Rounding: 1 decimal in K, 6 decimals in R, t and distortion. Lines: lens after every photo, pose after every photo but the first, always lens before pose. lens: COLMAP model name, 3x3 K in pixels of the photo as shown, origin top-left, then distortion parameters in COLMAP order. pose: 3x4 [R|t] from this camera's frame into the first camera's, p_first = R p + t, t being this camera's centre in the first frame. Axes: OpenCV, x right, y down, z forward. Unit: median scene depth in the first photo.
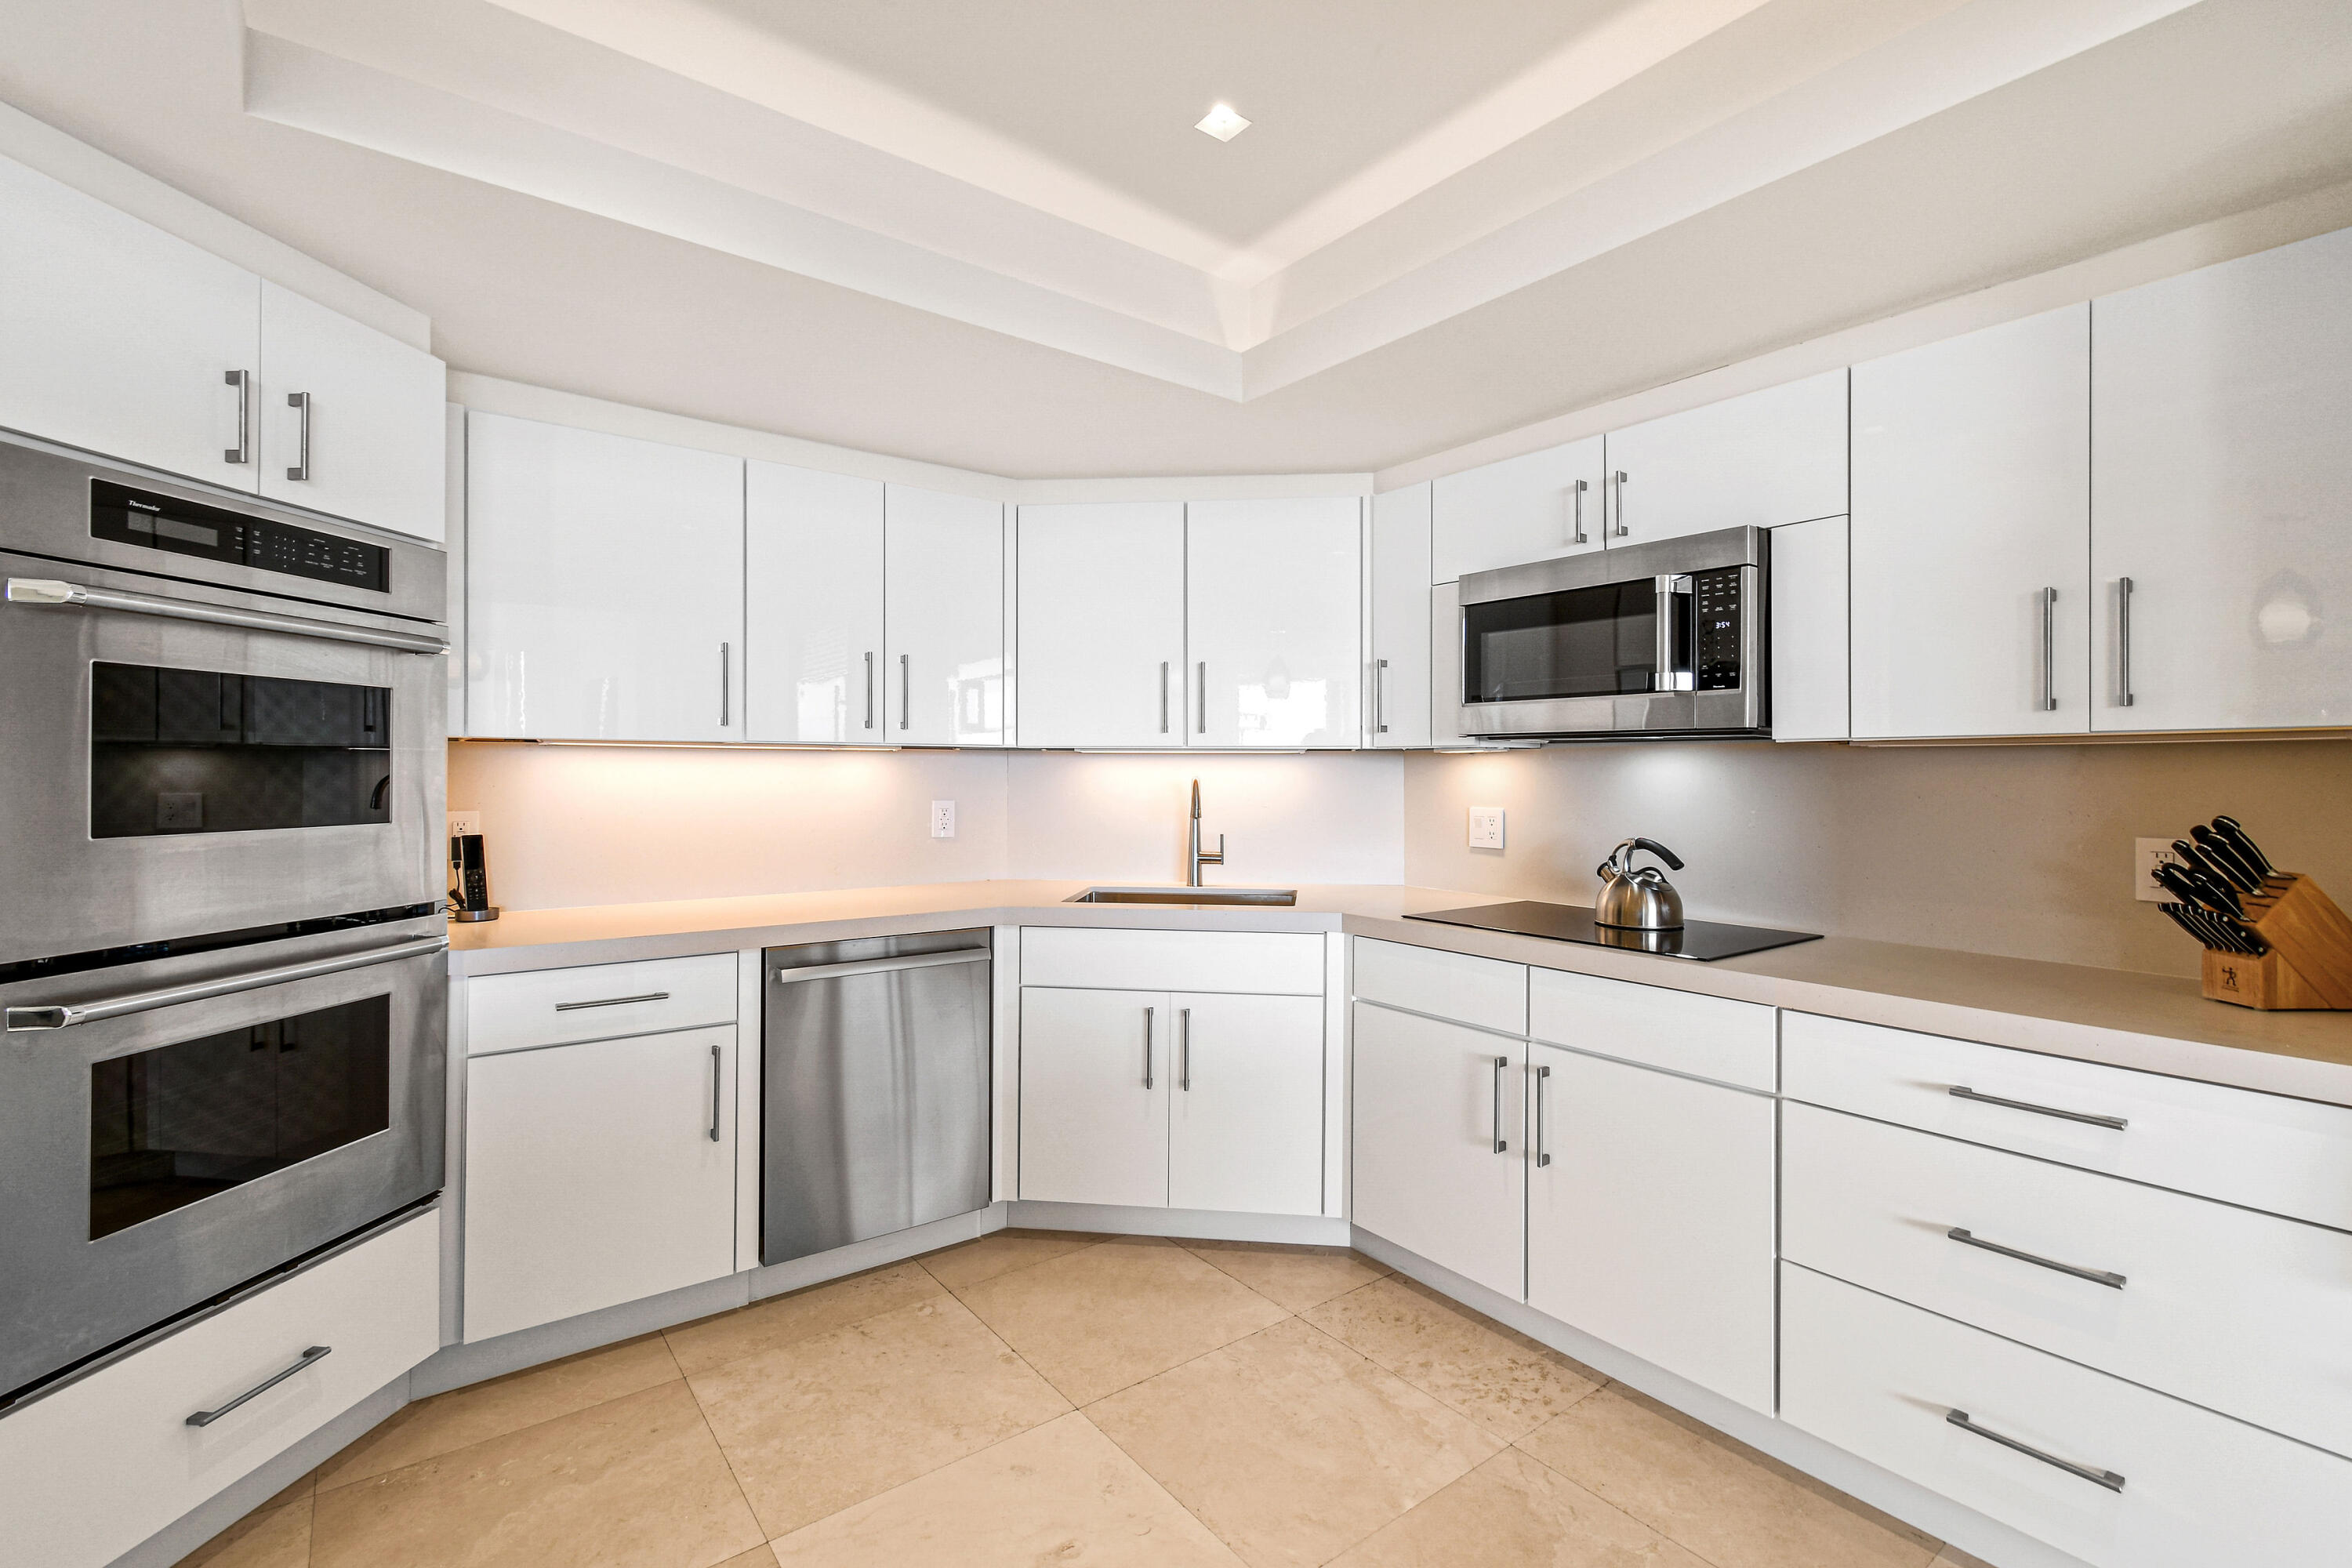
lens RADIAL K [[1054.5, 0, 1192.8], [0, 1054.5, 772.1], [0, 0, 1]] dist [0.000233, -0.000051]
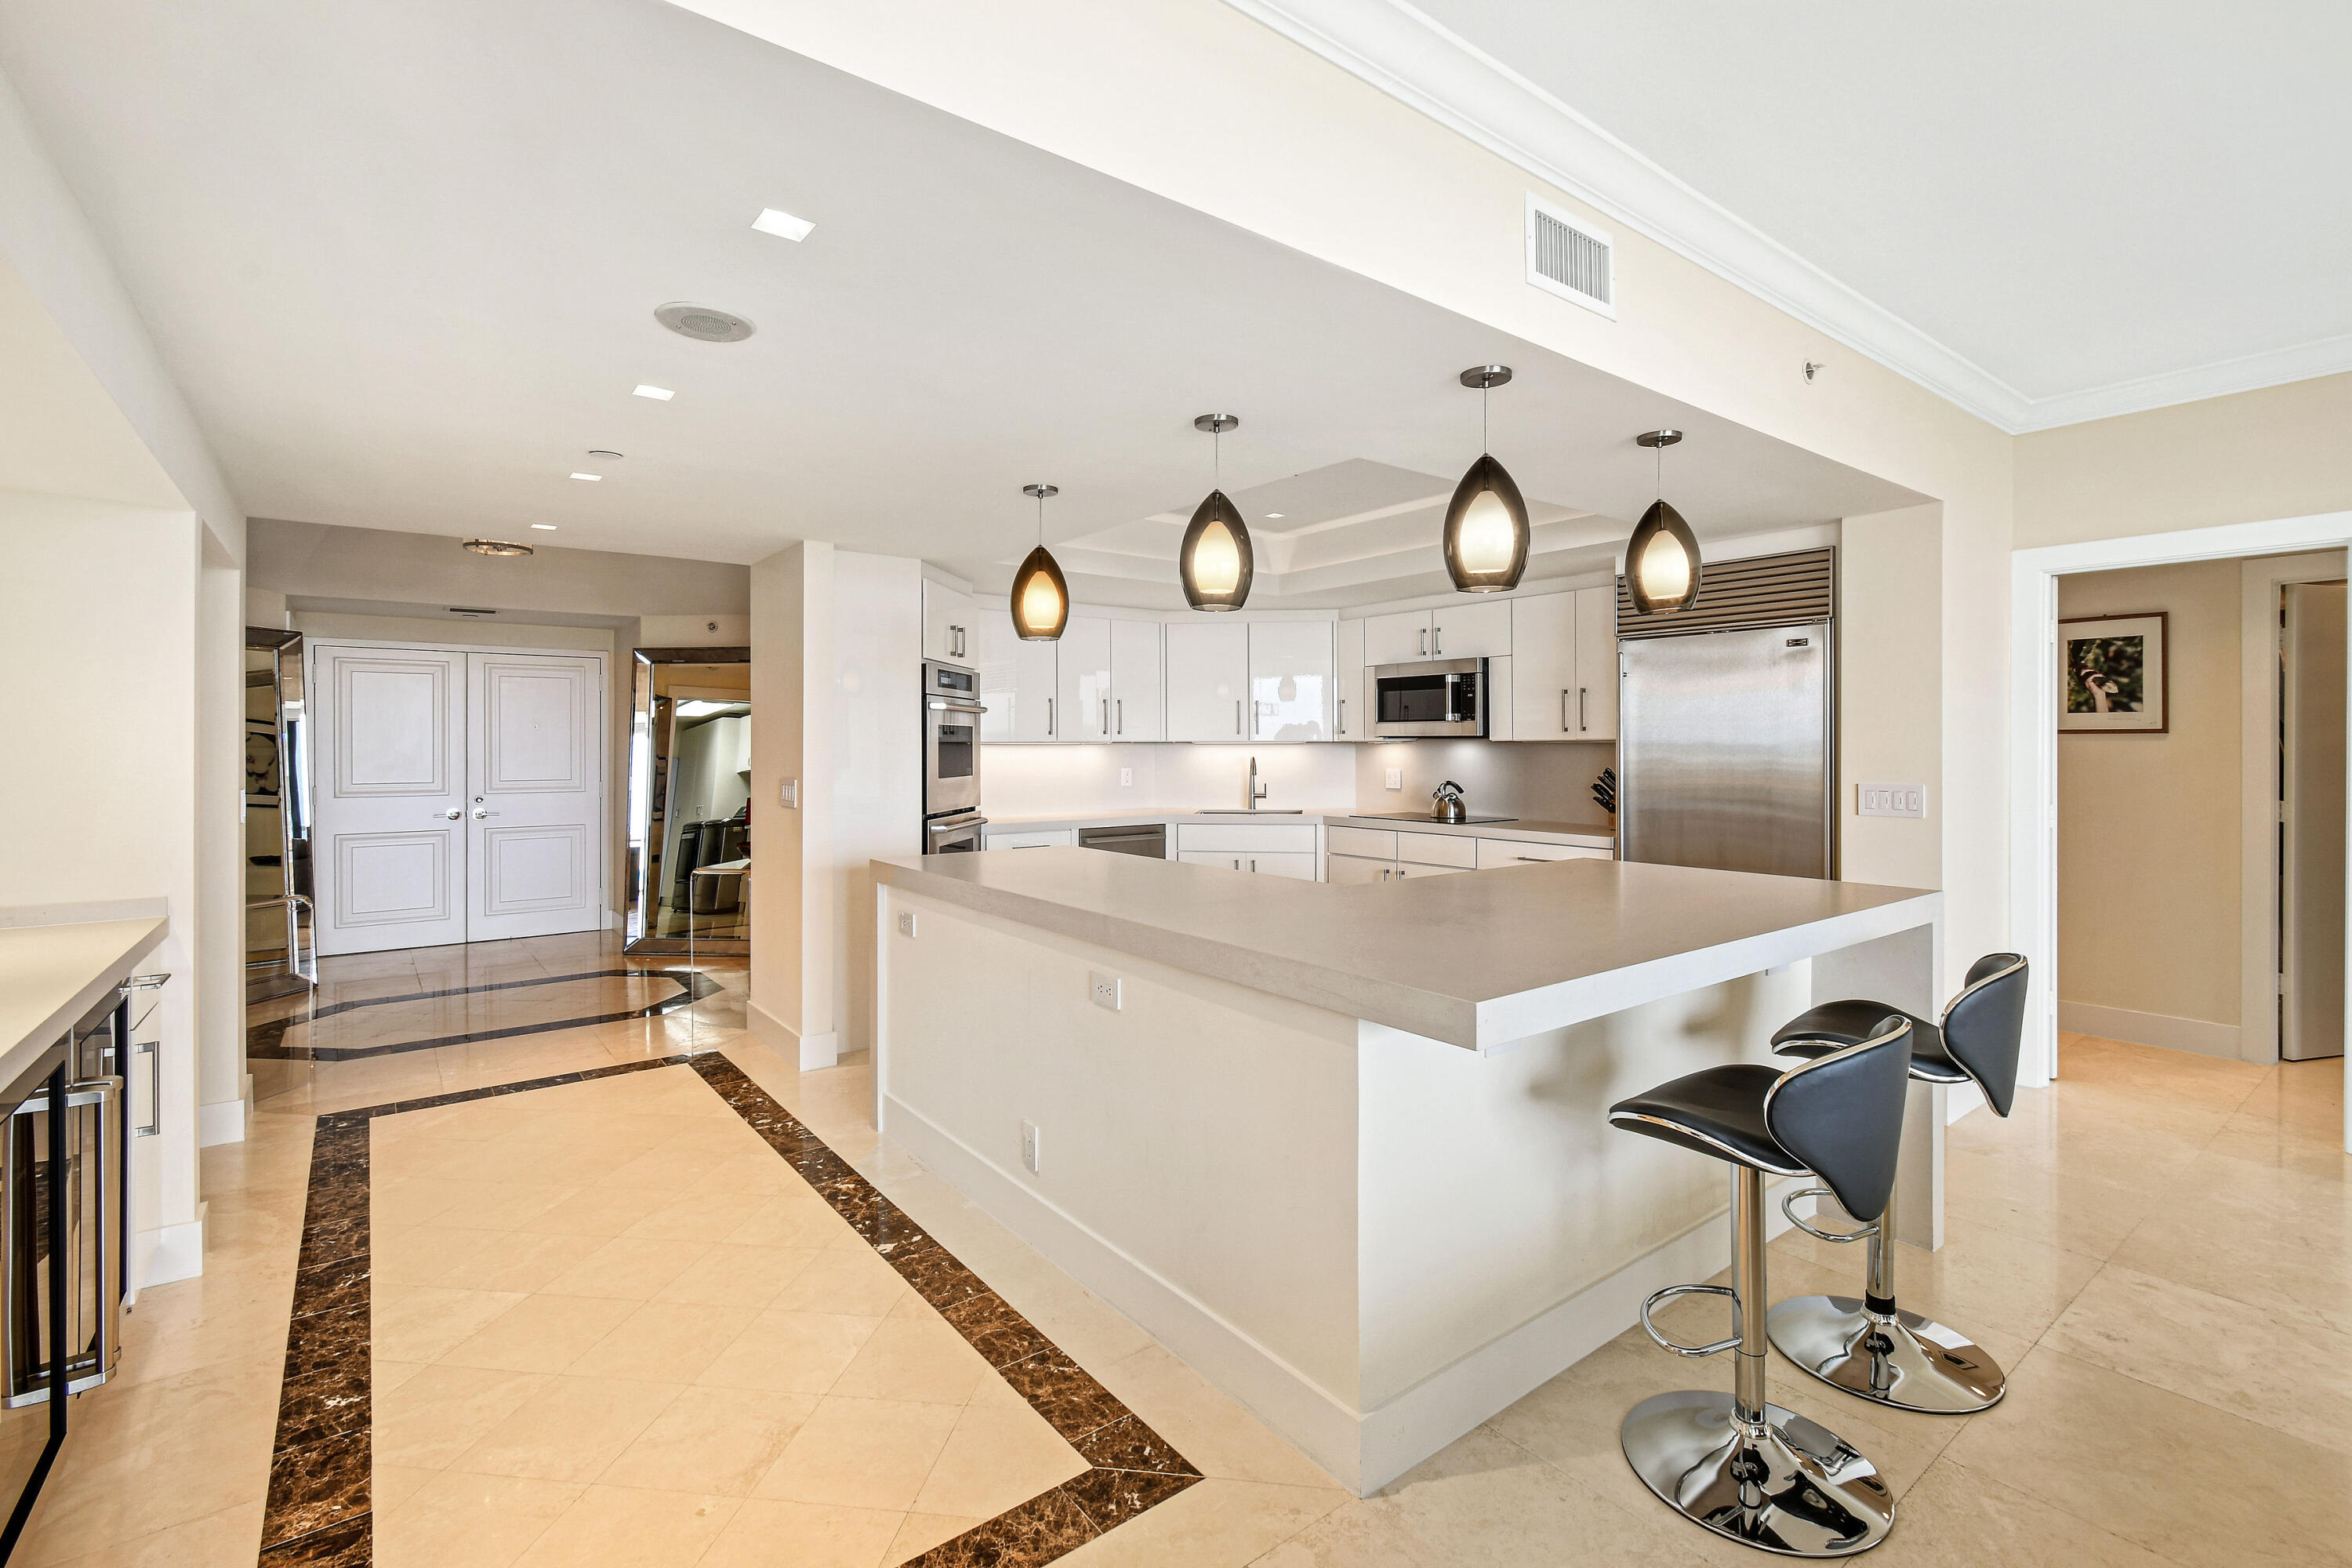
lens RADIAL K [[1057.3, 0, 1191.3], [0, 1057.3, 752.0], [0, 0, 1]] dist [0.000911, -0.000509]
pose [[0.999976, -0.006667, -0.002116, -0.145981], [0.006681, 0.999955, 0.006783, -0.021571], [0.002071, -0.006797, 0.999975, -1.366830]]
